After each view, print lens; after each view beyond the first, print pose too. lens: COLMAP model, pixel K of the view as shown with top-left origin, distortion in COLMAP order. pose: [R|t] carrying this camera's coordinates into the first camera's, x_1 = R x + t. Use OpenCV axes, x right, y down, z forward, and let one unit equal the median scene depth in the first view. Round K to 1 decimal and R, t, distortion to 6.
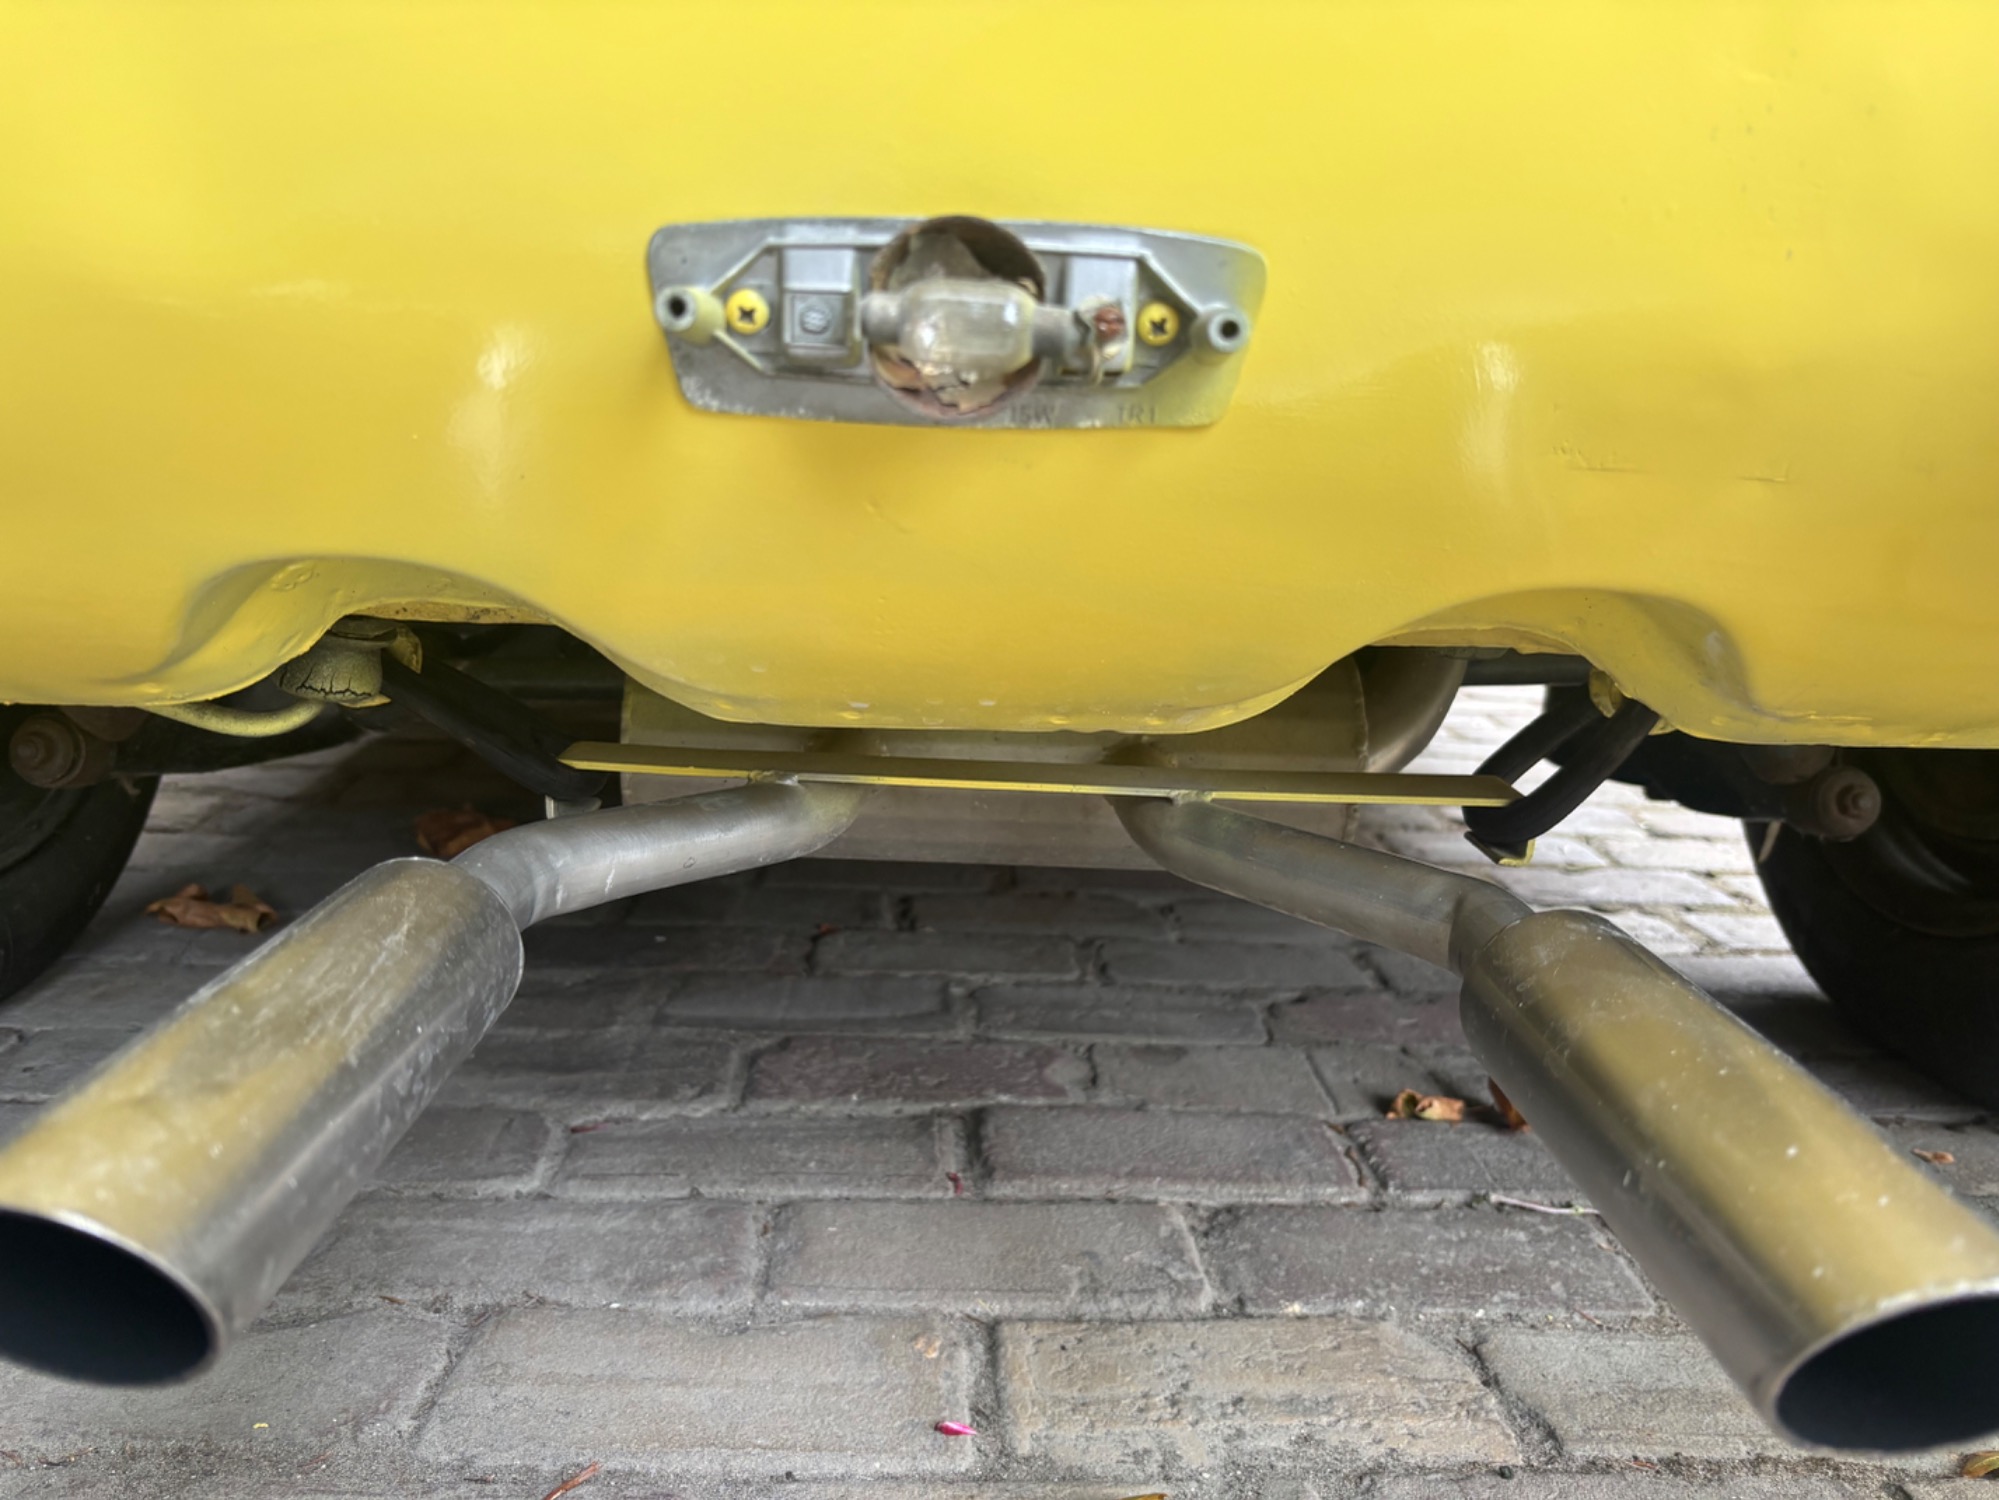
lens RADIAL K [[1511.2, 0, 1108.5], [0, 1511.2, 753.5], [0, 0, 1]] dist [-0.000619, -0.006151]
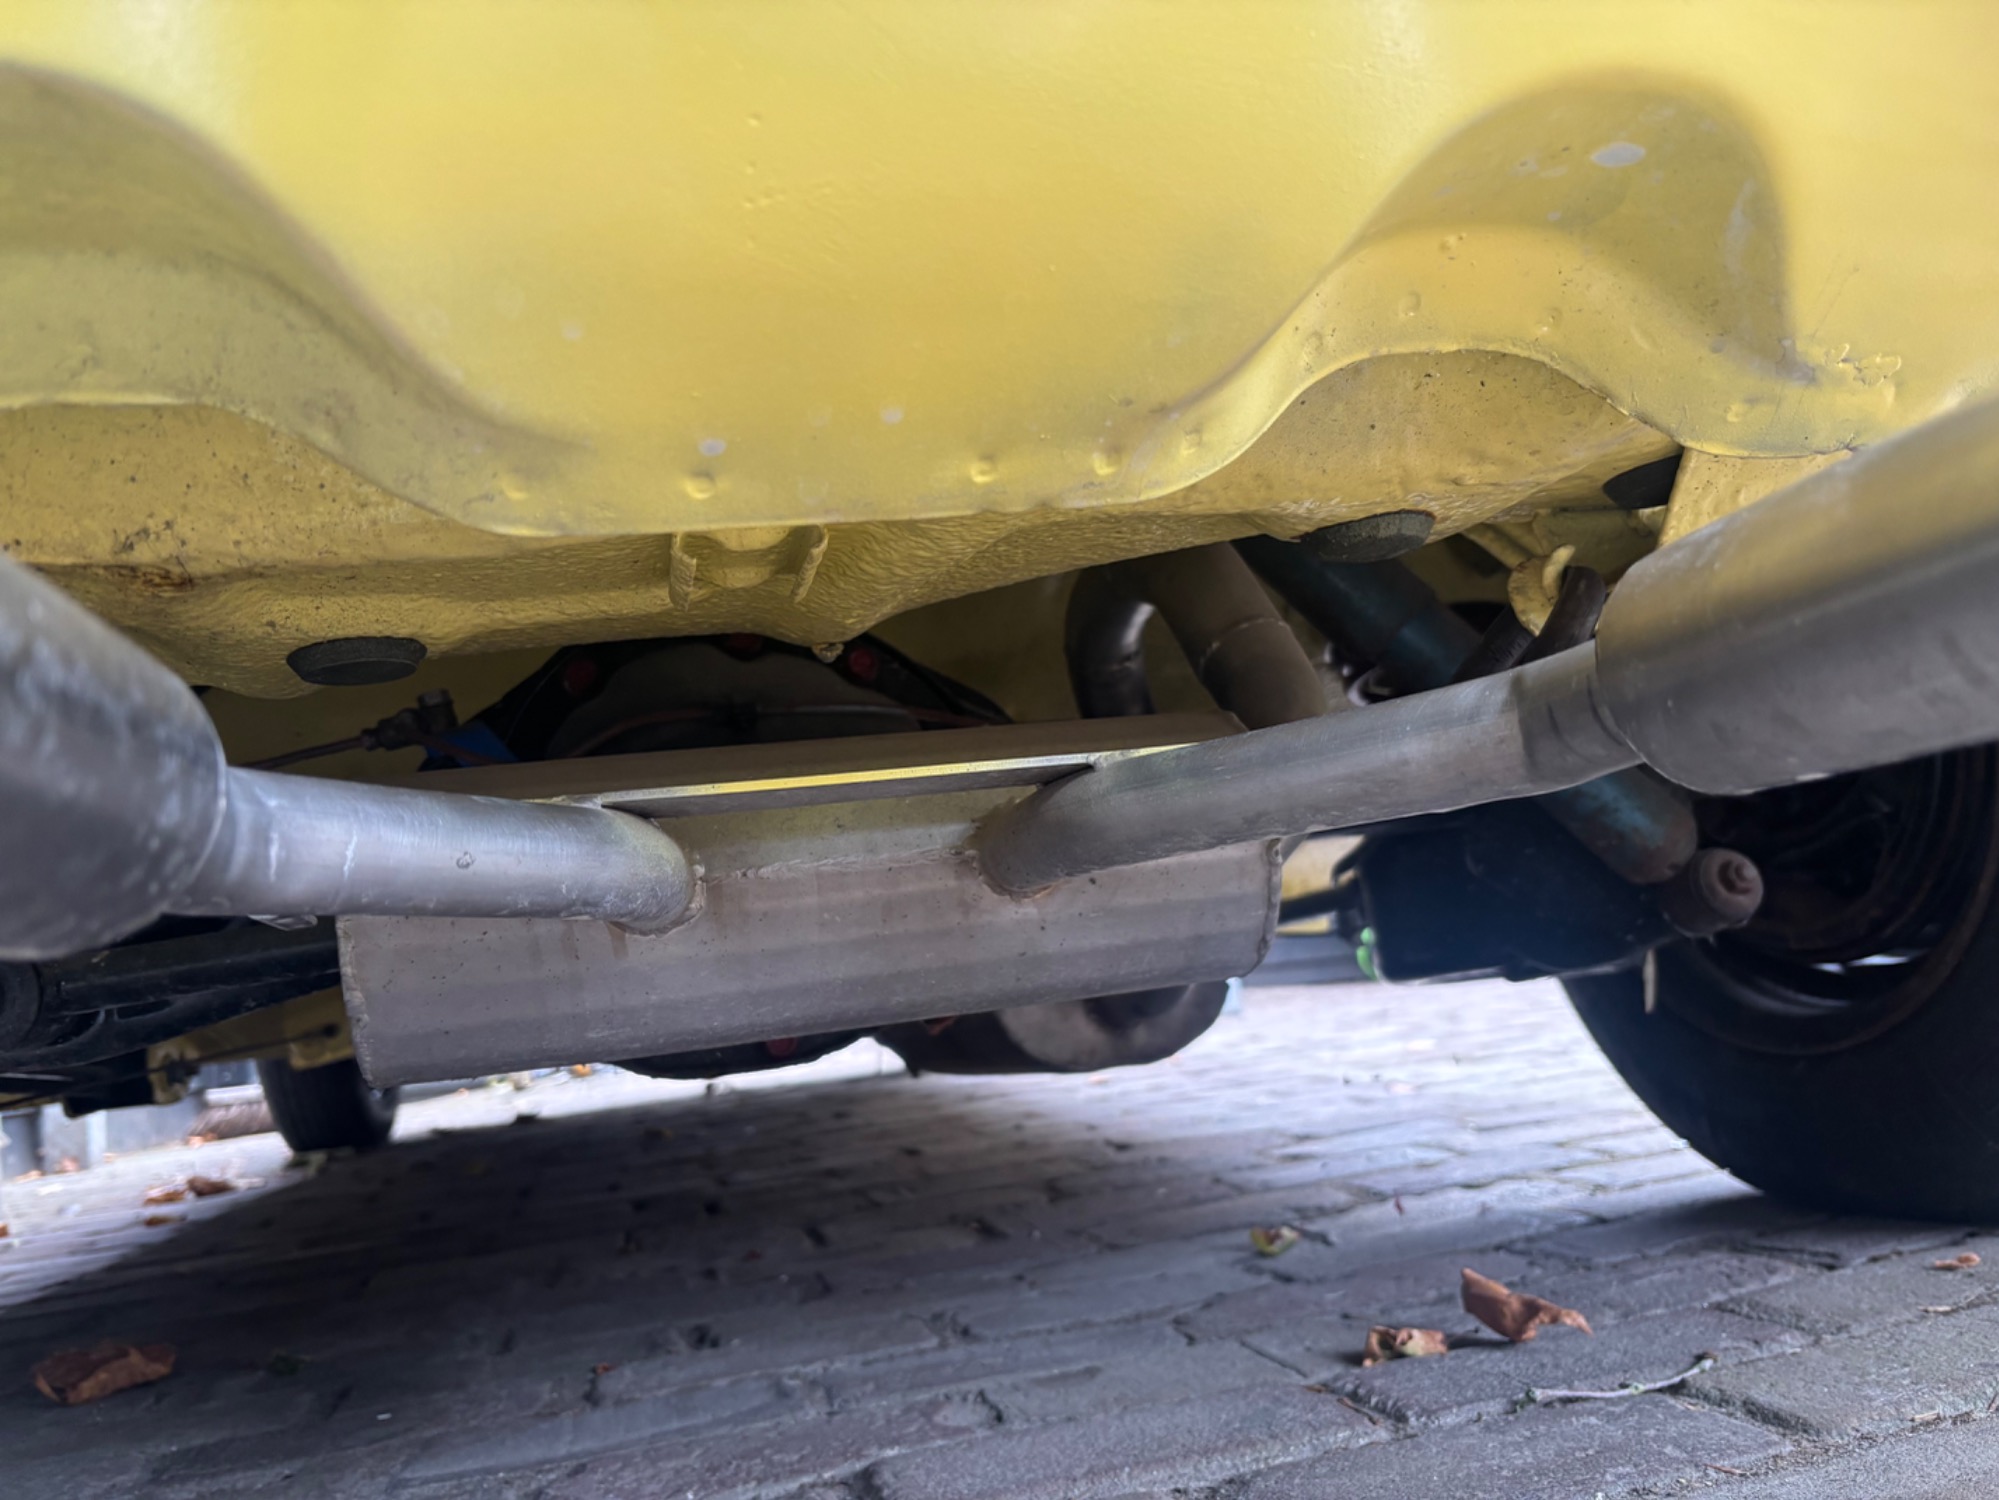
lens RADIAL K [[1454.7, 0, 1086.0], [0, 1454.7, 772.8], [0, 0, 1]] dist [0.216006, -0.324370]
pose [[0.964781, -0.158727, 0.209770, -0.075826], [0.221653, 0.919963, -0.323322, 0.172638], [-0.141661, 0.358431, 0.922745, 0.167017]]
